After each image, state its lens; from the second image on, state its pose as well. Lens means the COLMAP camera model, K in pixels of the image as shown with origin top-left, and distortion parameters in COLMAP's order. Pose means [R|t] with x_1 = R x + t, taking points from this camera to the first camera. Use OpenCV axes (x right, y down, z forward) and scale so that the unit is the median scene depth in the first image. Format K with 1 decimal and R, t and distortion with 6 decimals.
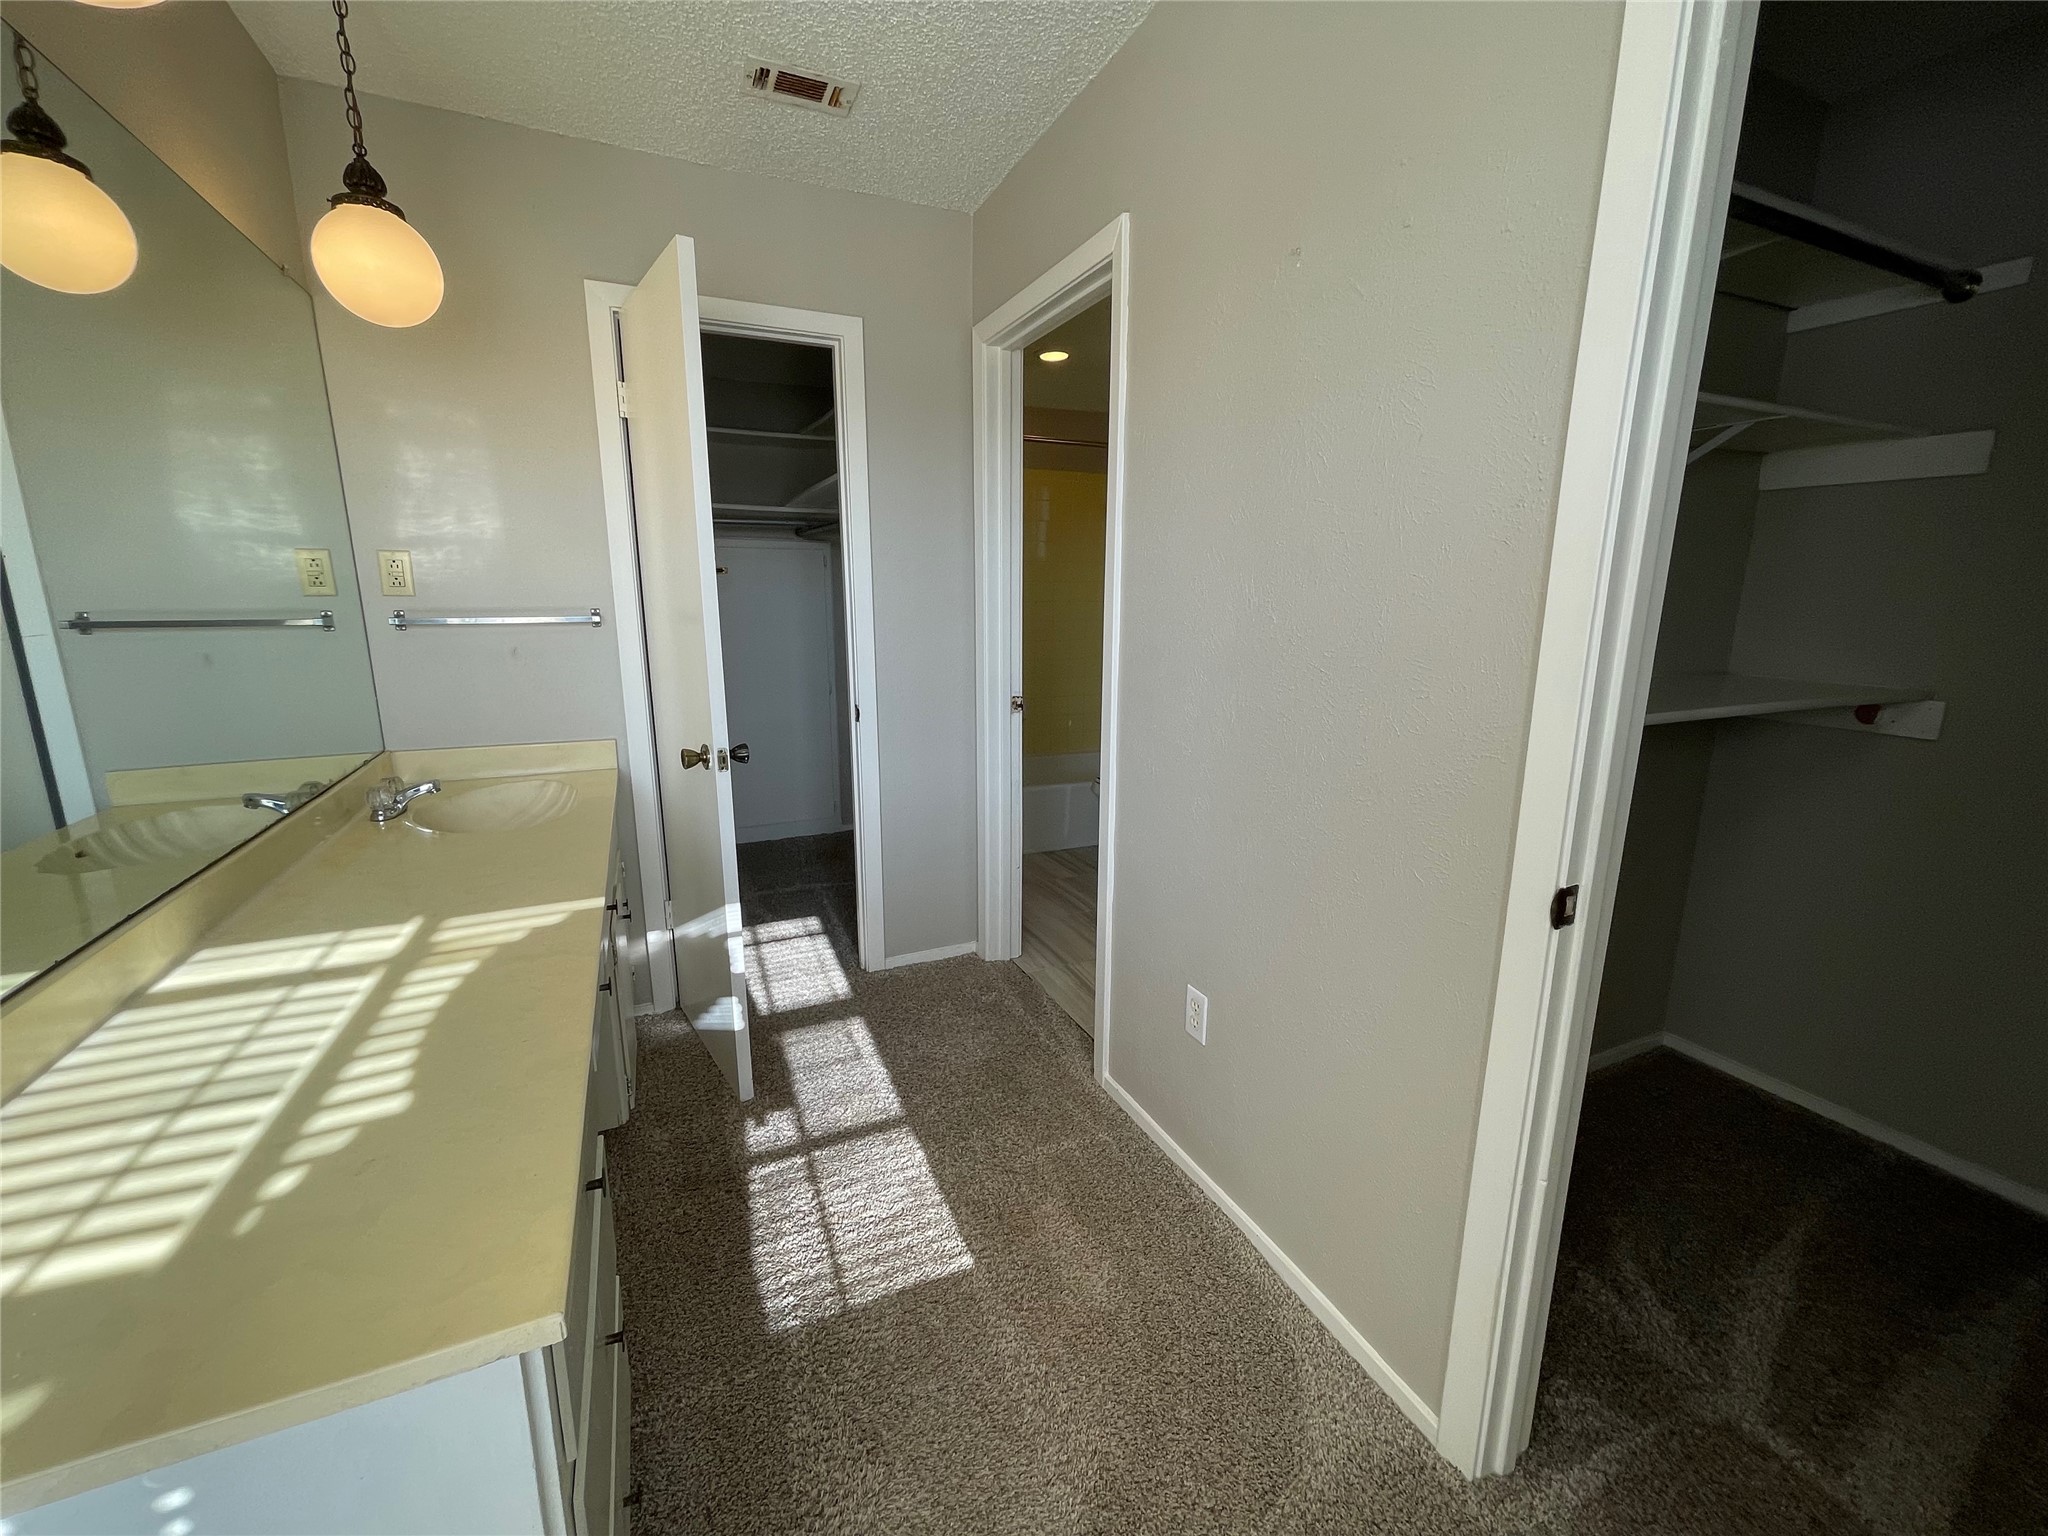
lens RADIAL K [[834.3, 0, 1026.2], [0, 834.3, 757.0], [0, 0, 1]] dist [0.000796, -0.000067]
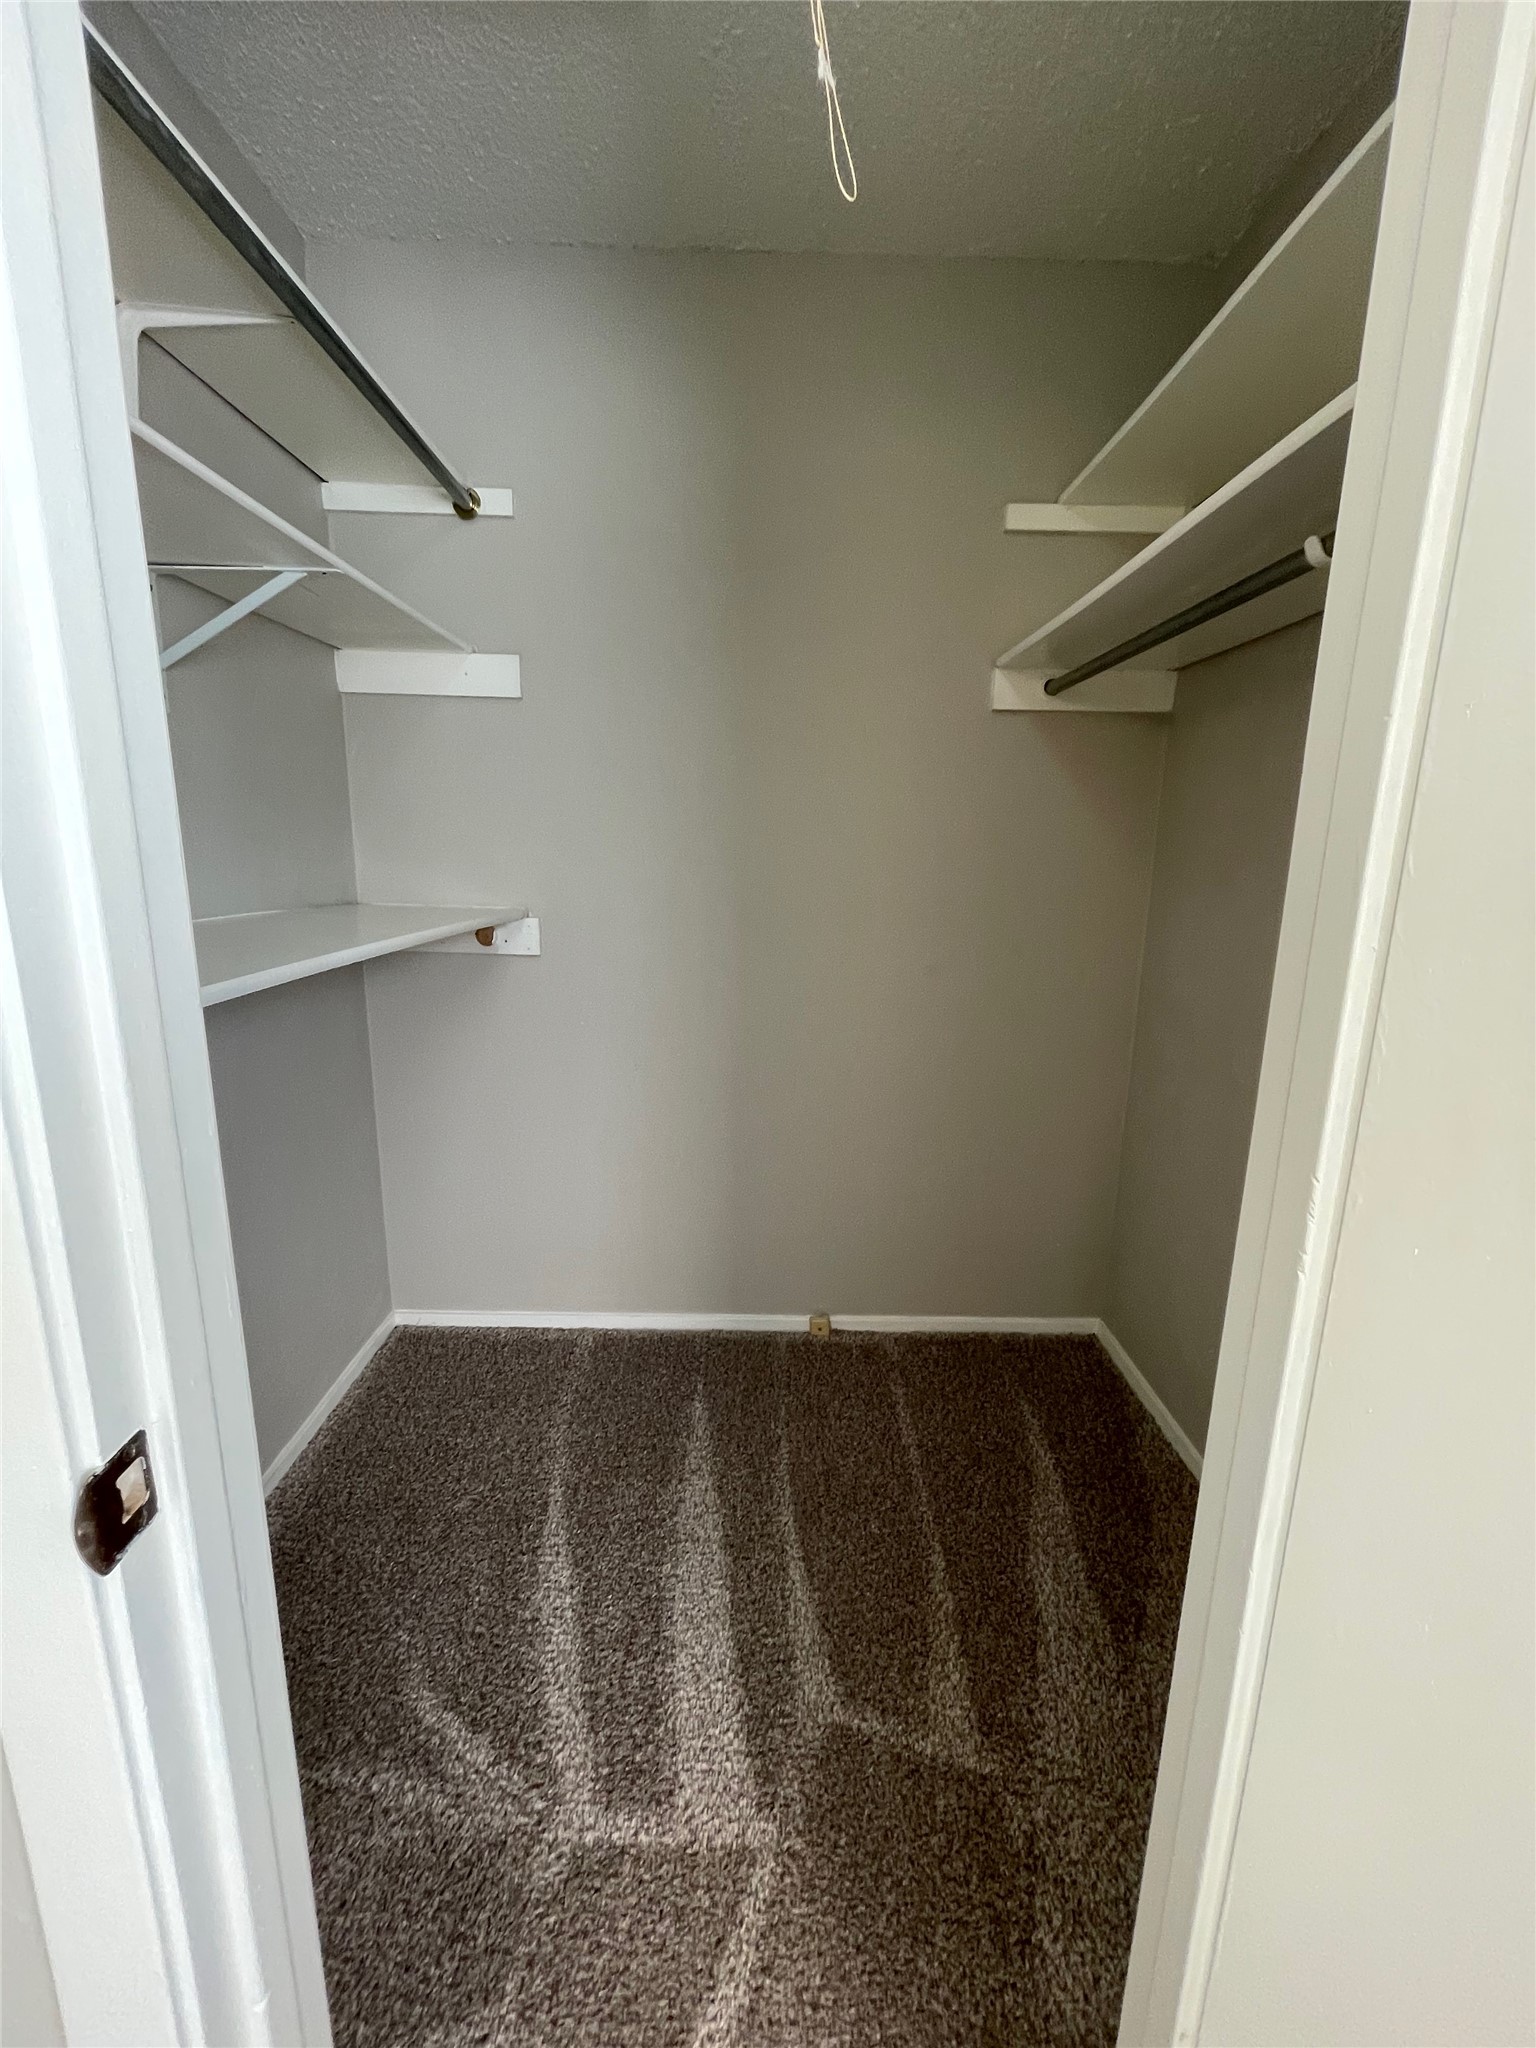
lens RADIAL K [[834.3, 0, 765.5], [0, 834.3, 1019.0], [0, 0, 1]] dist [0.000796, -0.000067]
pose [[0.415023, -0.183151, 0.891185, 0.309816], [0.171282, 0.977742, 0.121174, -0.024007], [-0.893542, 0.102354, 0.437156, 0.358391]]
